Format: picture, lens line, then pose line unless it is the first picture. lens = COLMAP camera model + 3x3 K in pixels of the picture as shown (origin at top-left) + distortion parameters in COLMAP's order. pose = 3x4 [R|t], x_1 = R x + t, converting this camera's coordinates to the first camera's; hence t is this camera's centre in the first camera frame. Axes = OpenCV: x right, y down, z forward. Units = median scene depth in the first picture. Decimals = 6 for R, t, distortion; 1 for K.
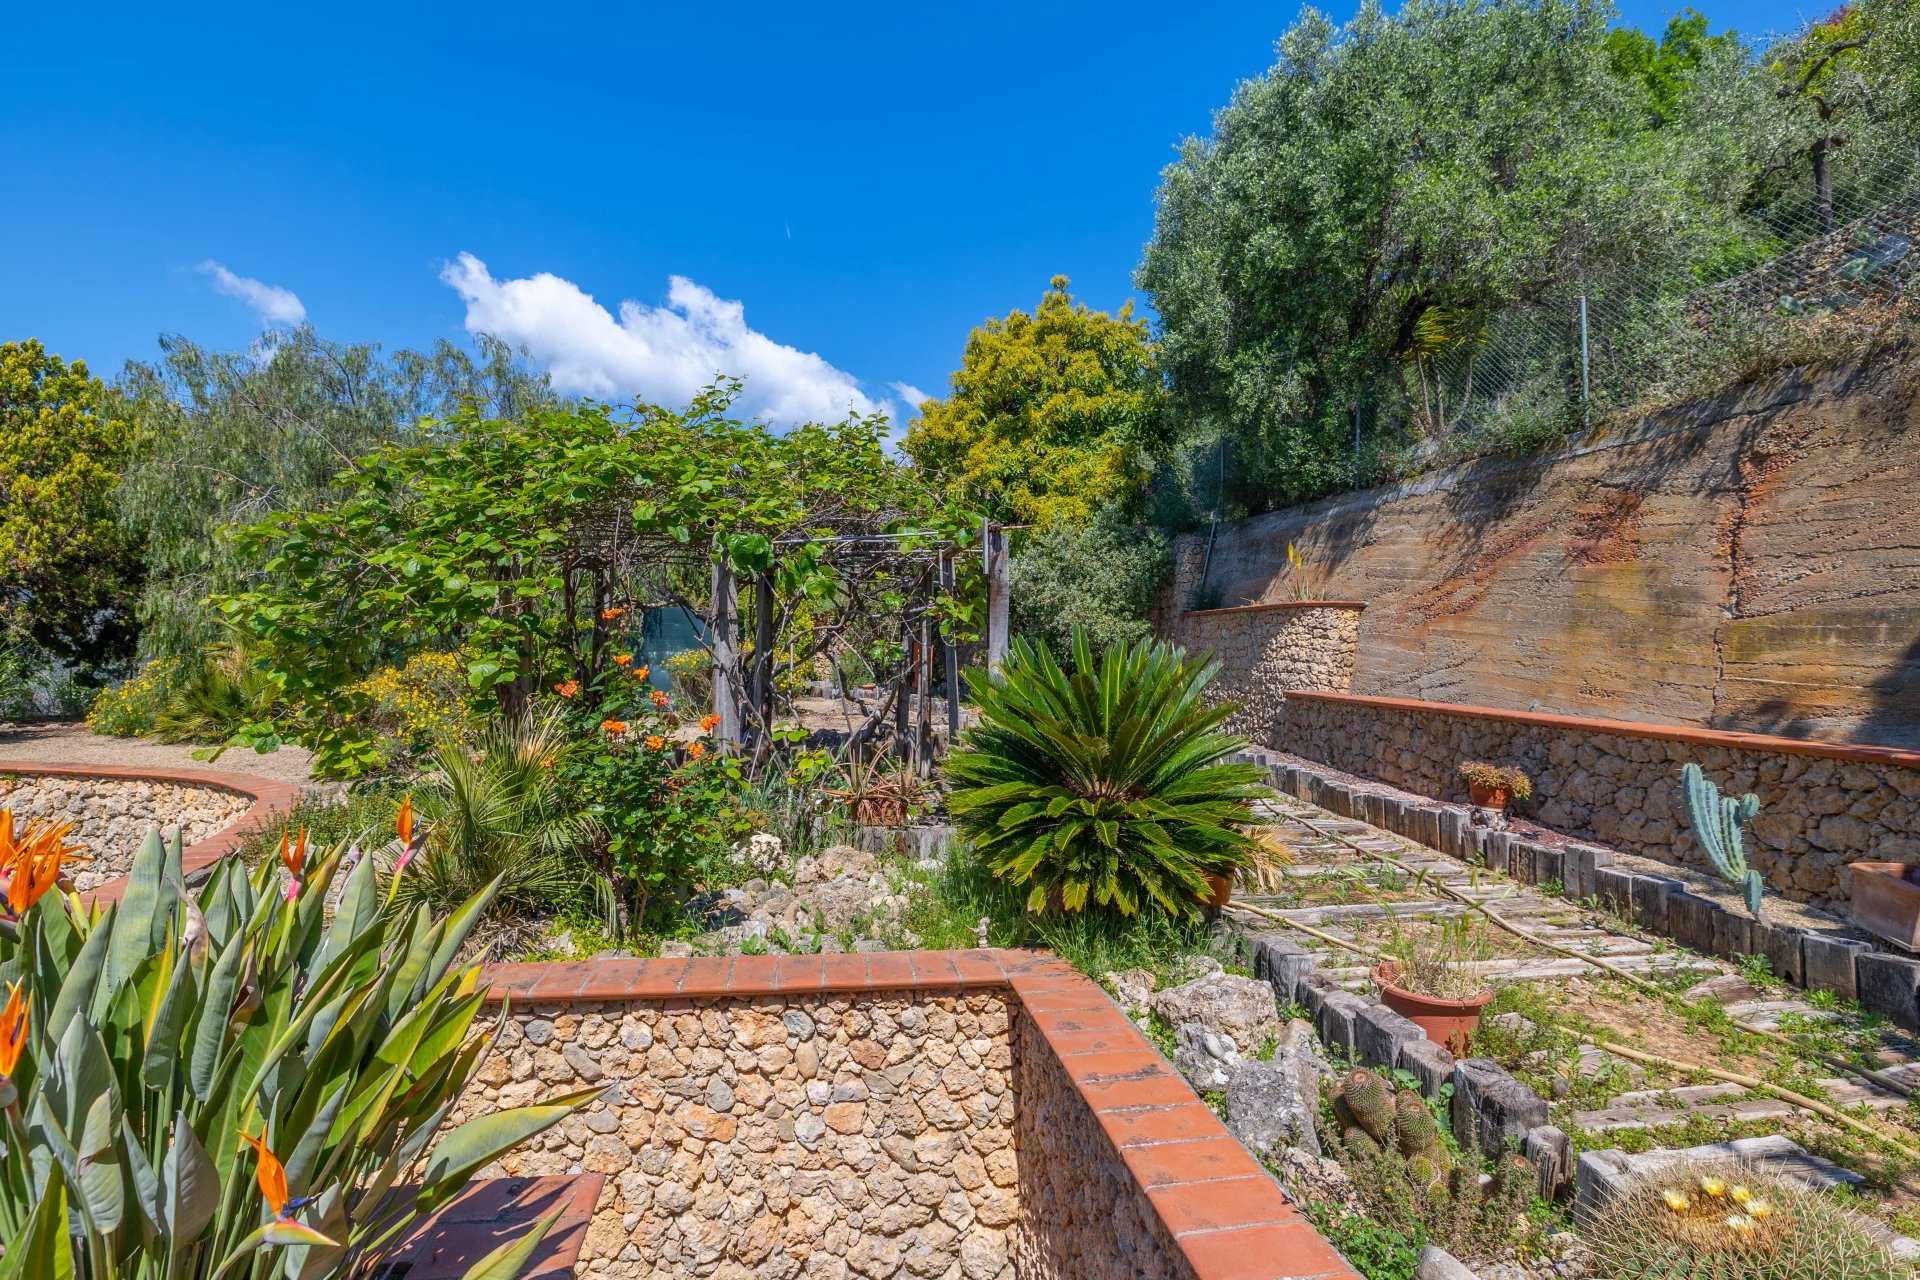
lens RADIAL K [[833.0, 0, 960.0], [0, 833.0, 640.0], [0, 0, 1]] dist [-0.002314, 0.000409]
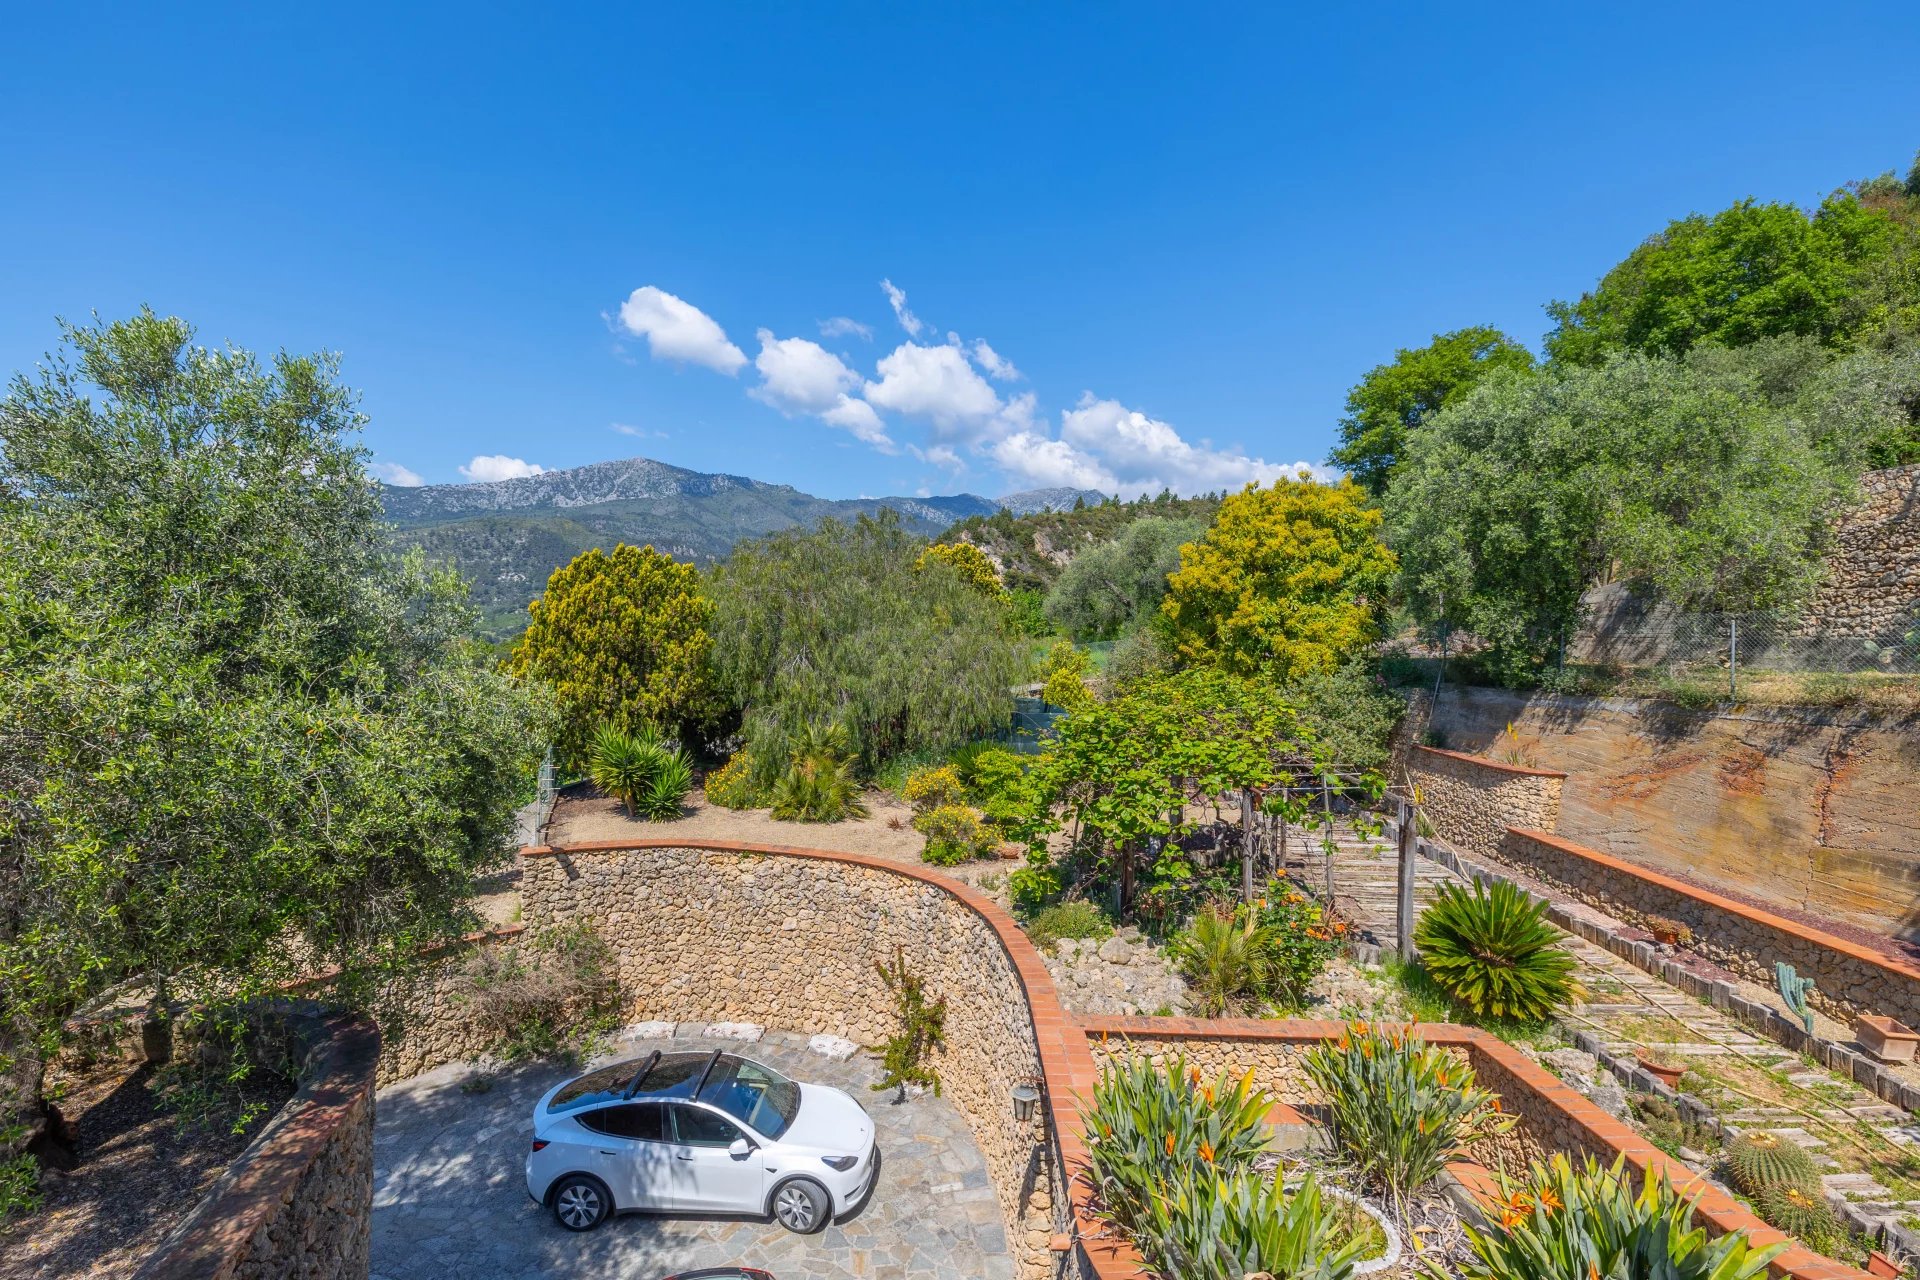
lens RADIAL K [[810.3, 0, 948.9], [0, 810.3, 624.1], [0, 0, 1]] dist [-0.000976, 0.000876]
pose [[0.993460, 0.019739, -0.112465, -0.727199], [-0.016845, 0.999504, 0.026626, -0.513998], [0.112934, -0.024557, 0.993299, -0.910107]]
